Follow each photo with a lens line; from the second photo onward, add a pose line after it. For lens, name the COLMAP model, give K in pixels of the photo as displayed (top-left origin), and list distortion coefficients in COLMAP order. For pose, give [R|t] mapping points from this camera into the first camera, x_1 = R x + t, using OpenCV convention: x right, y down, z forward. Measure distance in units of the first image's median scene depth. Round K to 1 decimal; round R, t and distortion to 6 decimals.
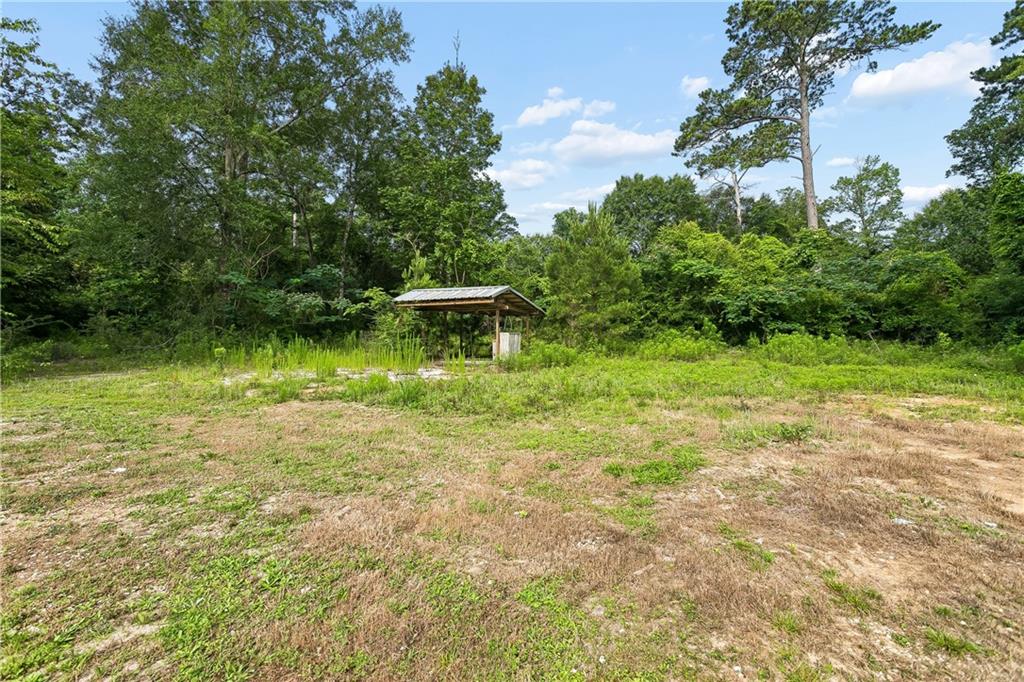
lens RADIAL K [[496.7, 0, 508.2], [0, 496.7, 337.8], [0, 0, 1]] dist [0.016580, 0.000296]
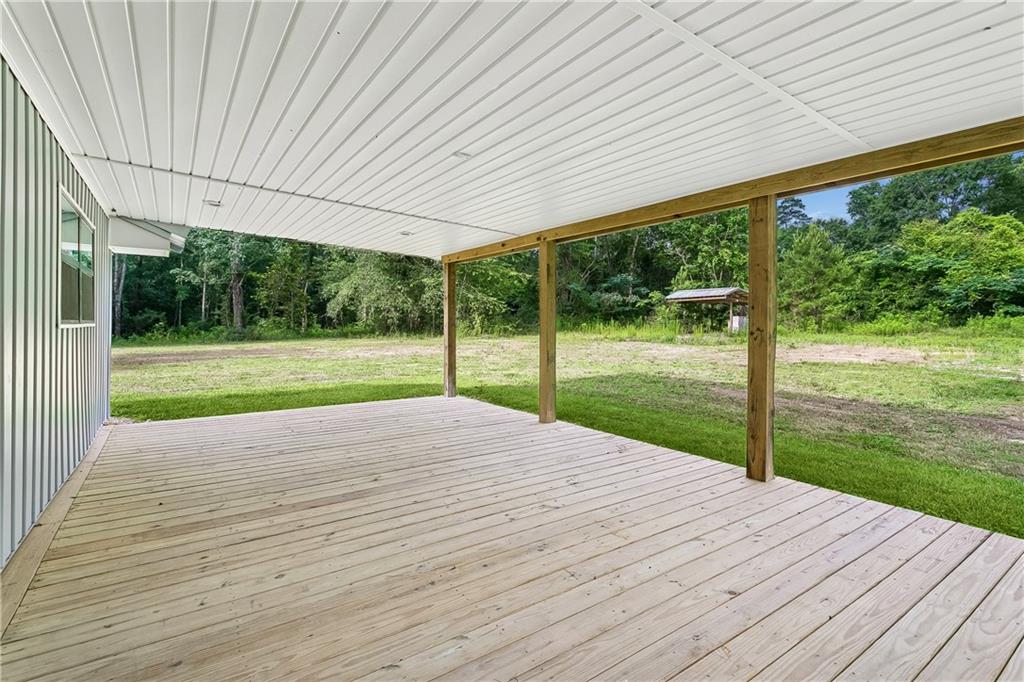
lens RADIAL K [[496.7, 0, 508.2], [0, 496.7, 337.8], [0, 0, 1]] dist [0.016580, 0.000296]
pose [[0.855706, 0.015609, -0.517226, 0.147362], [-0.002567, 0.999661, 0.025921, 0.014554], [0.517455, -0.020853, 0.855456, -0.571378]]
